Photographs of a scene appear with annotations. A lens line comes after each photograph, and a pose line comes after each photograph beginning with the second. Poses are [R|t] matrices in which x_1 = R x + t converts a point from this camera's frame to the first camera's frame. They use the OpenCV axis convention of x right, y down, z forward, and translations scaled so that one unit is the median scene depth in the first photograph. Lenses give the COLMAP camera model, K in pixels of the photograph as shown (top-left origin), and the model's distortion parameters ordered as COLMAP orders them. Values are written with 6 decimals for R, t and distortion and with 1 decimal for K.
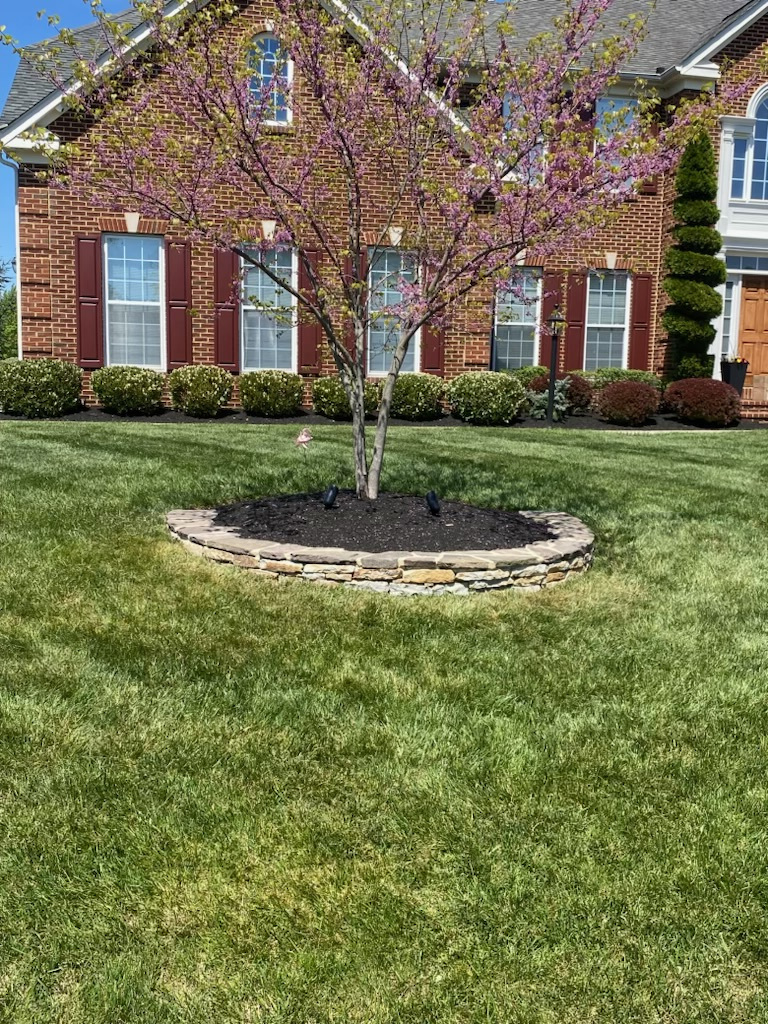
lens RADIAL K [[1048.6, 0, 384.5], [0, 1048.6, 508.0], [0, 0, 1]] dist [0.006418, 0.000000]
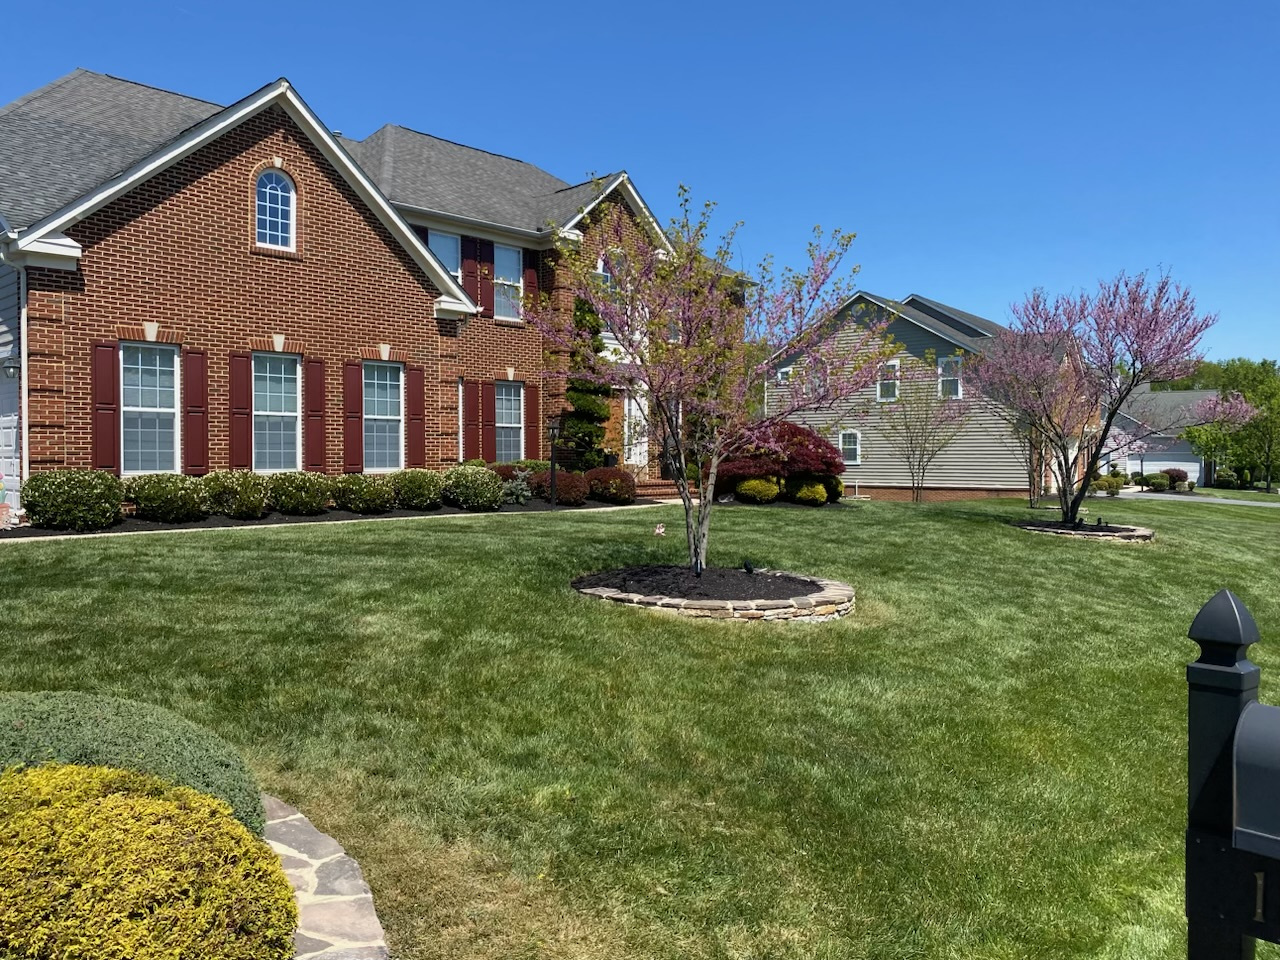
lens RADIAL K [[973.7, 0, 638.5], [0, 973.7, 475.6], [0, 0, 1]] dist [0.031090, -0.040604]
pose [[0.822819, -0.036084, 0.567156, -0.394427], [0.094938, 0.992686, -0.074578, -0.019813], [-0.560317, 0.115209, 0.820227, -0.019391]]
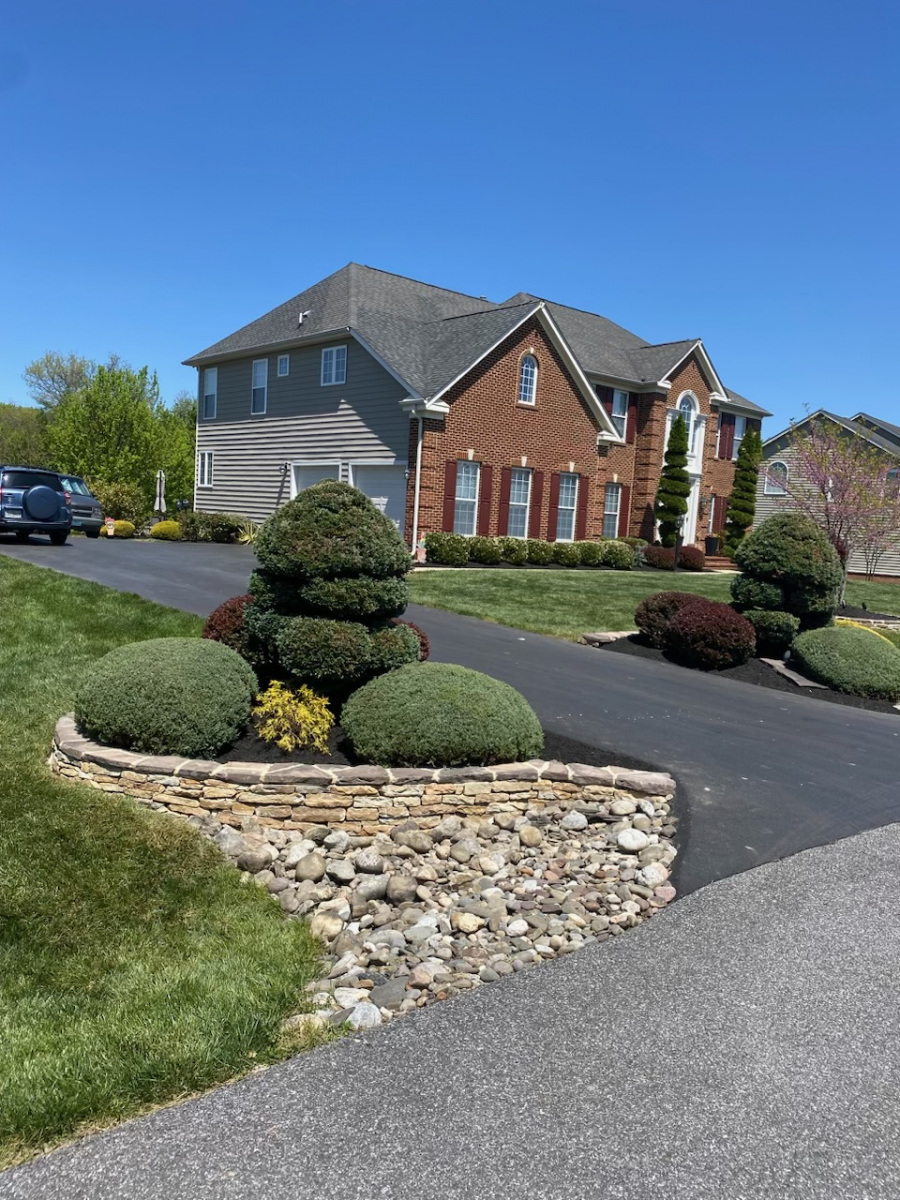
lens RADIAL K [[912.8, 0, 441.4], [0, 912.8, 609.0], [0, 0, 1]] dist [0.031090, -0.040604]
pose [[0.874277, -0.020021, 0.485014, -1.030136], [0.029202, 0.999509, -0.011381, 0.002029], [-0.484547, 0.024114, 0.874433, -0.304228]]
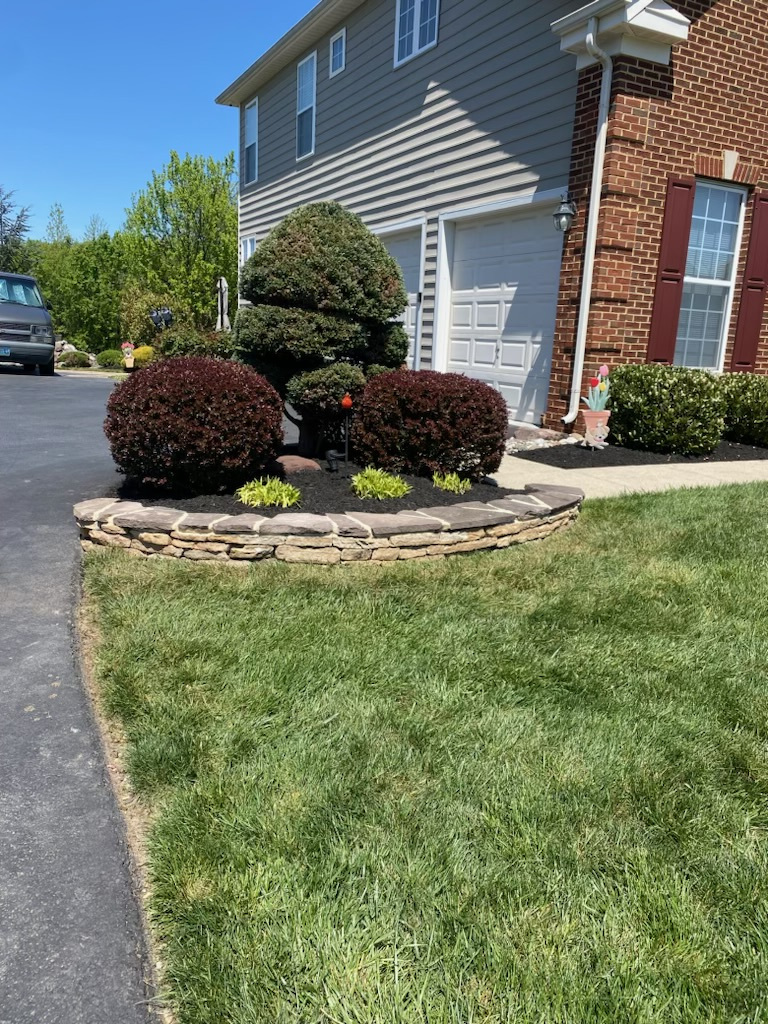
lens RADIAL K [[778.9, 0, 376.9], [0, 778.9, 511.4], [0, 0, 1]] dist [0.031090, -0.040604]
pose [[0.968505, -0.037096, 0.246215, -0.607934], [0.013633, 0.995257, 0.096320, -0.094878], [-0.248620, -0.089930, 0.964417, 0.532720]]
